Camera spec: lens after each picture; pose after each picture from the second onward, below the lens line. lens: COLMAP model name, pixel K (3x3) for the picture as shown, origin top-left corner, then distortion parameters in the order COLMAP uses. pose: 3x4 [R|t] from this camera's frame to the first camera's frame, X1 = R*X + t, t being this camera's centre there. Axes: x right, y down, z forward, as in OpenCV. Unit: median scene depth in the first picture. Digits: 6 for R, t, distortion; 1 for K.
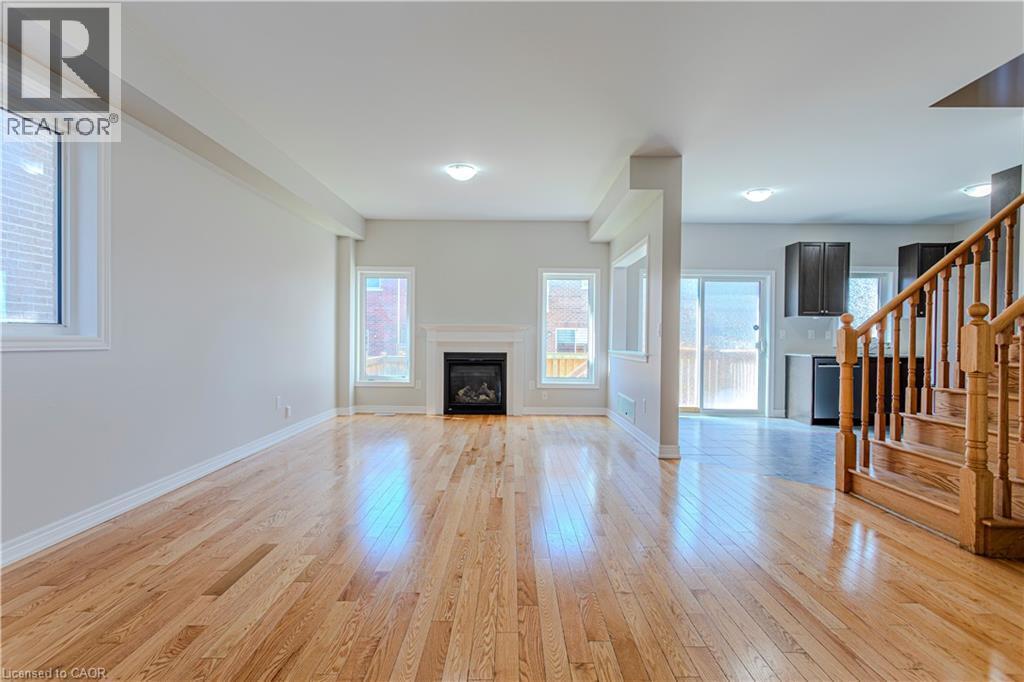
lens RADIAL K [[488.5, 0, 512.0], [0, 488.5, 341.0], [0, 0, 1]] dist [0.001661, 0.001471]
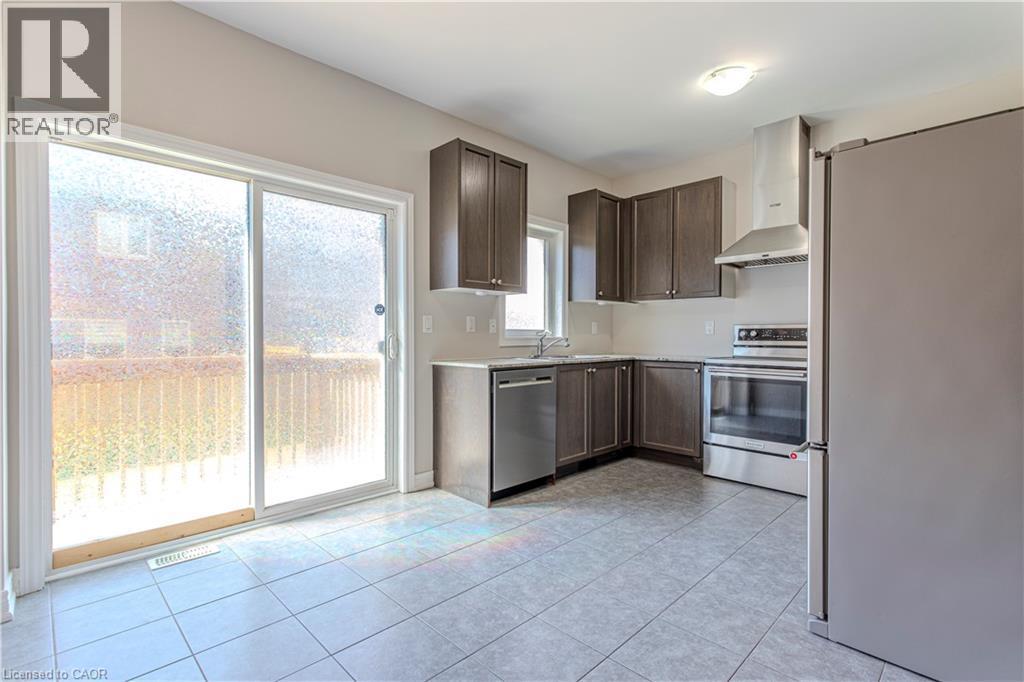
lens RADIAL K [[488.5, 0, 512.0], [0, 488.5, 341.0], [0, 0, 1]] dist [0.001661, 0.001471]
pose [[0.707328, -0.017883, 0.706660, 0.258976], [0.010323, 0.999835, 0.014969, -0.002537], [-0.706810, -0.003293, 0.707395, 0.583578]]
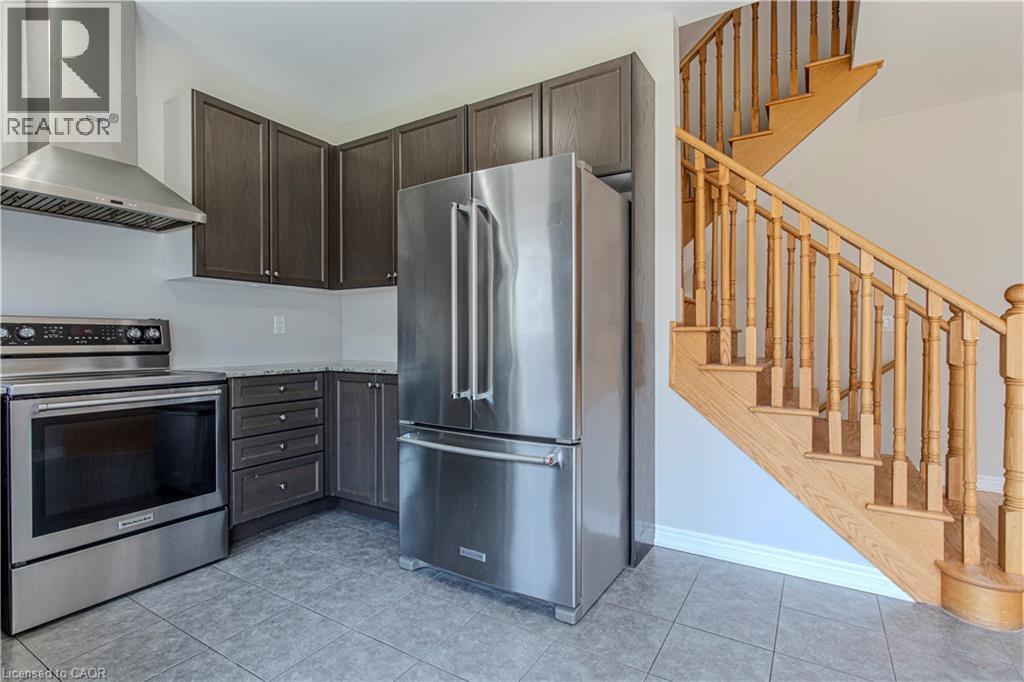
lens RADIAL K [[488.5, 0, 512.0], [0, 488.5, 341.0], [0, 0, 1]] dist [0.001661, 0.001471]
pose [[-0.851273, -0.013270, 0.524555, 0.447627], [-0.004726, 0.999834, 0.017625, -0.001372], [-0.524702, 0.012525, -0.851194, 0.905033]]
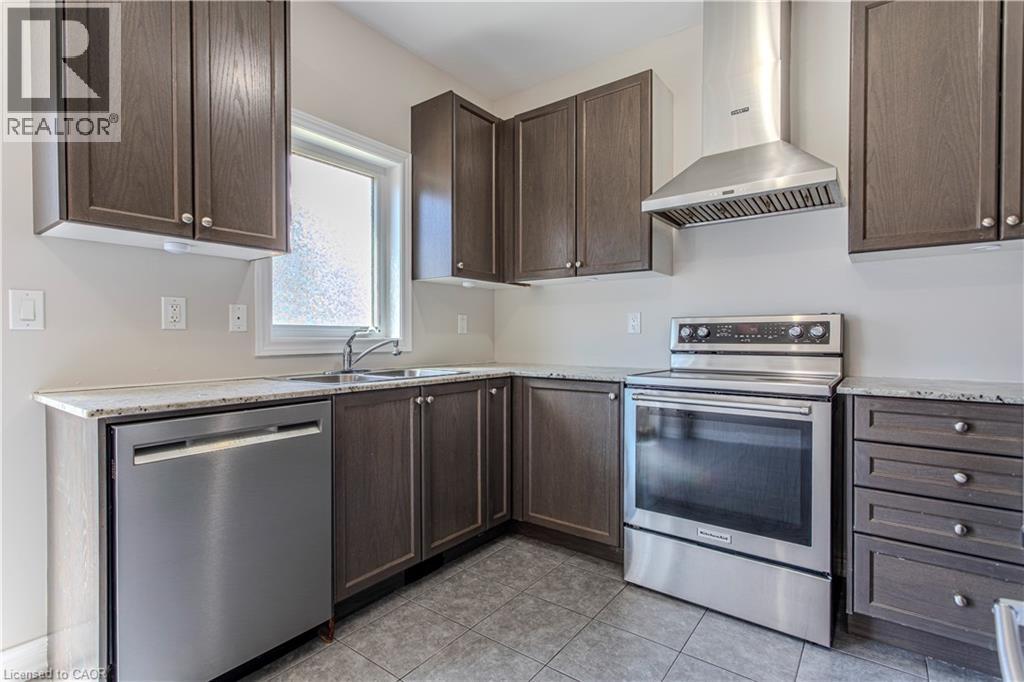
lens RADIAL K [[488.5, 0, 512.0], [0, 488.5, 341.0], [0, 0, 1]] dist [0.001661, 0.001471]
pose [[0.602531, -0.017611, 0.797901, 0.514493], [0.012765, 0.999841, 0.012428, 0.001011], [-0.797994, 0.002697, 0.602660, 0.691596]]
